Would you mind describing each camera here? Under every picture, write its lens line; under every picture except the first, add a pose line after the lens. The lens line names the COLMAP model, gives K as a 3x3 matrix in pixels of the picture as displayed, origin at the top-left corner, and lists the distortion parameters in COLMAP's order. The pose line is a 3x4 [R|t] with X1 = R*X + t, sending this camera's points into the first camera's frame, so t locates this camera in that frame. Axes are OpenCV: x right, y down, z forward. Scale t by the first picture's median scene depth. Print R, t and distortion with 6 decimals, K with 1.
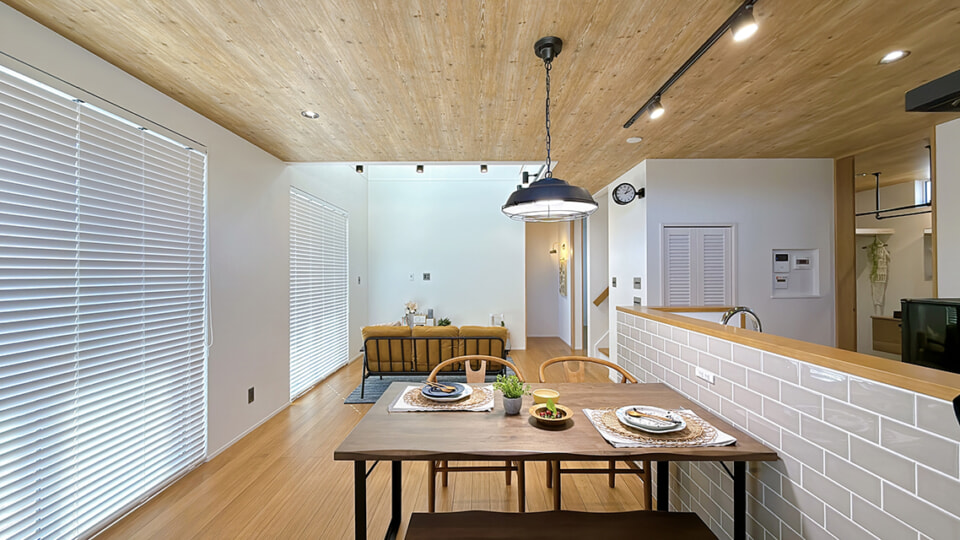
lens RADIAL K [[364.9, 0, 480.0], [0, 364.9, 270.0], [0, 0, 1]] dist [-0.000122, -0.000047]
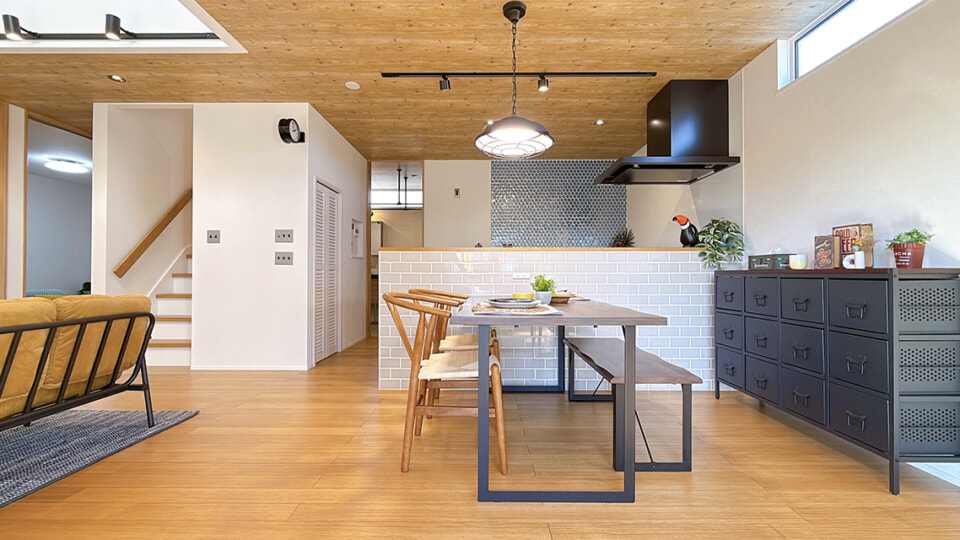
lens RADIAL K [[407.5, 0, 480.0], [0, 407.5, 270.0], [0, 0, 1]] dist [0.000575, 0.000067]
pose [[0.014953, 0.019976, 0.999689, -0.463179], [-0.010179, 0.999752, -0.019825, 0.113130], [-0.999836, -0.009879, 0.015153, 0.436064]]
